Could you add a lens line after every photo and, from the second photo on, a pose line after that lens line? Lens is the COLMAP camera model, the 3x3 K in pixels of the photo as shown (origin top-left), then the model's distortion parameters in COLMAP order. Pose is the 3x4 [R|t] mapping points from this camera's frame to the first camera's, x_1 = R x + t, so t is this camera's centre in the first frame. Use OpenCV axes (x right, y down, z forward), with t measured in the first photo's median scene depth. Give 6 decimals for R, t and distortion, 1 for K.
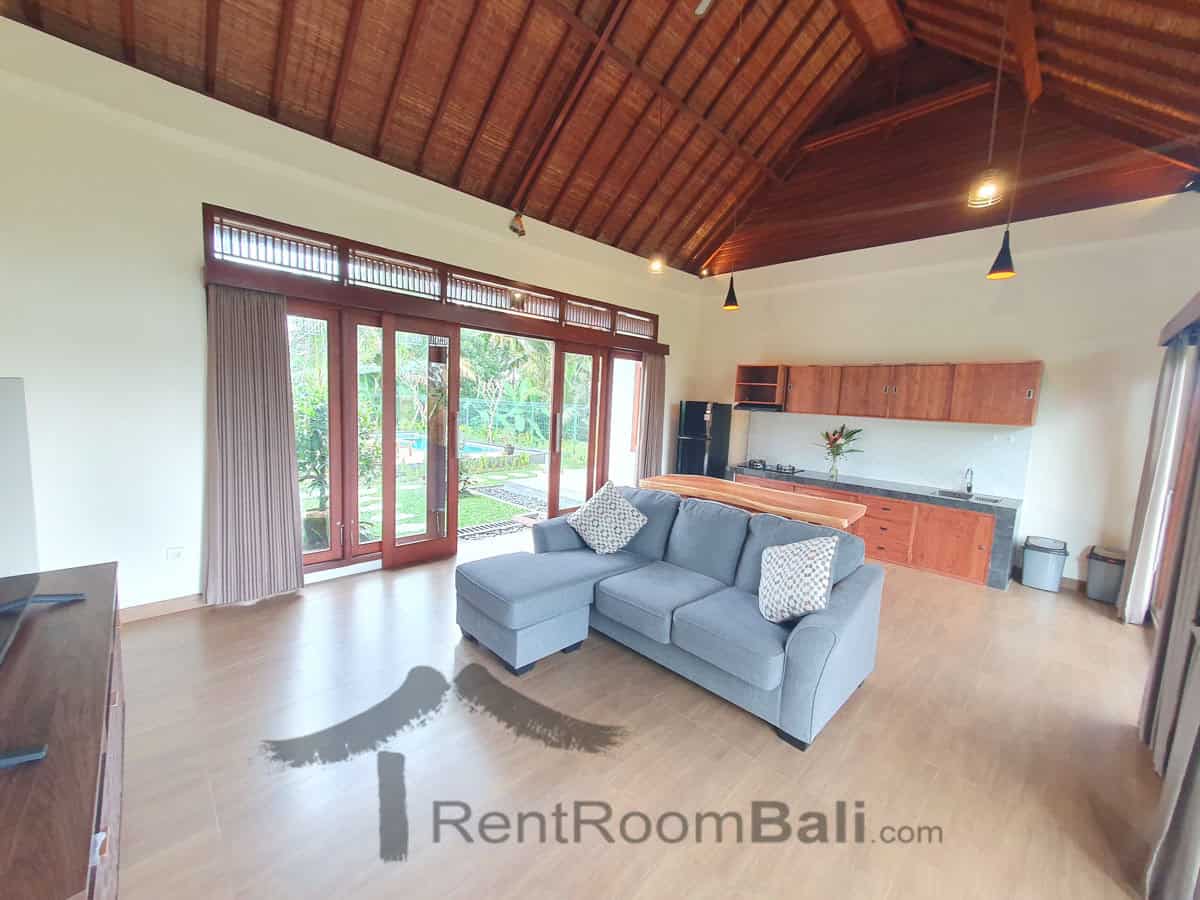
lens RADIAL K [[474.5, 0, 582.6], [0, 474.5, 450.0], [0, 0, 1]] dist [-0.037743, 0.007971]
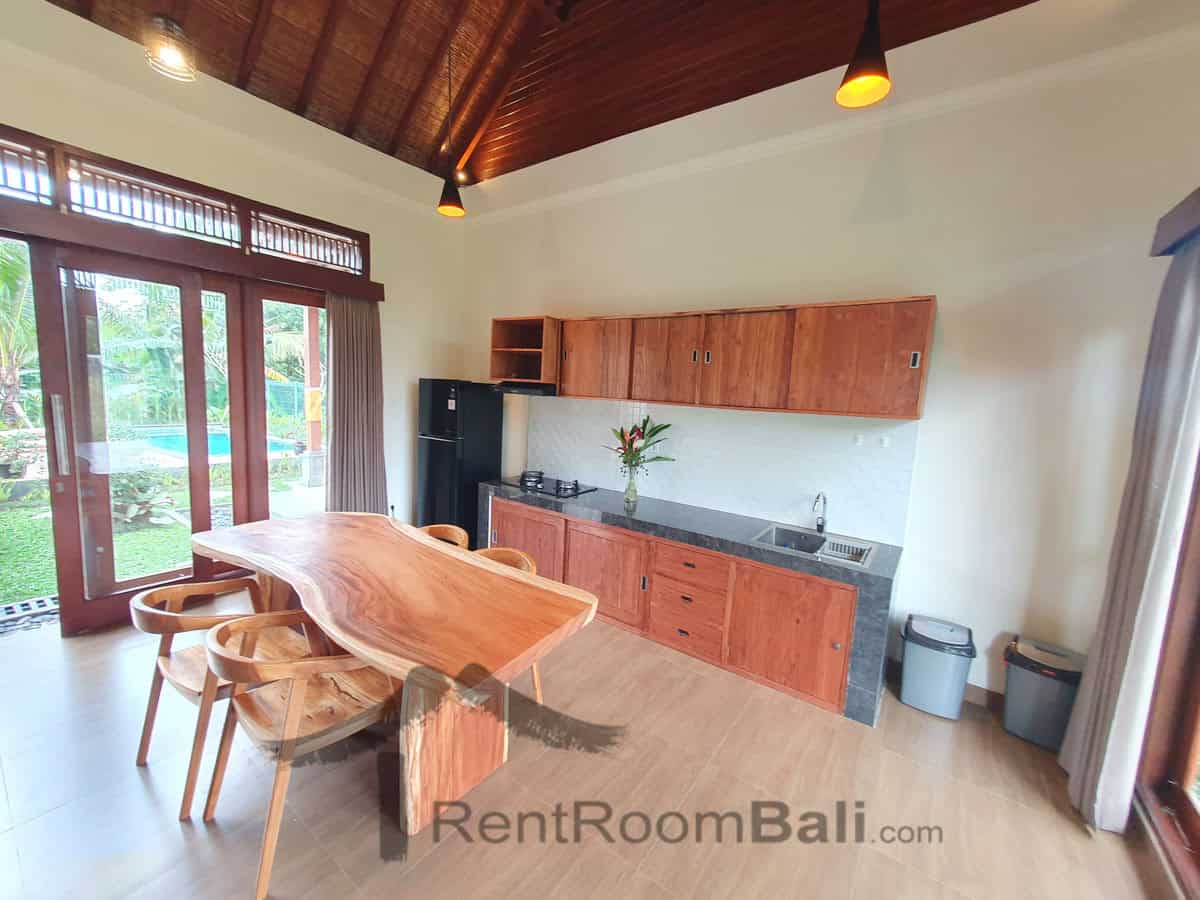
lens RADIAL K [[484.4, 0, 600.0], [0, 484.4, 450.0], [0, 0, 1]] dist [-0.001174, -0.000058]
pose [[0.980474, -0.018865, 0.195744, 0.438761], [0.013104, 0.999443, 0.030685, -0.035319], [-0.196214, -0.027521, 0.980175, 0.455020]]
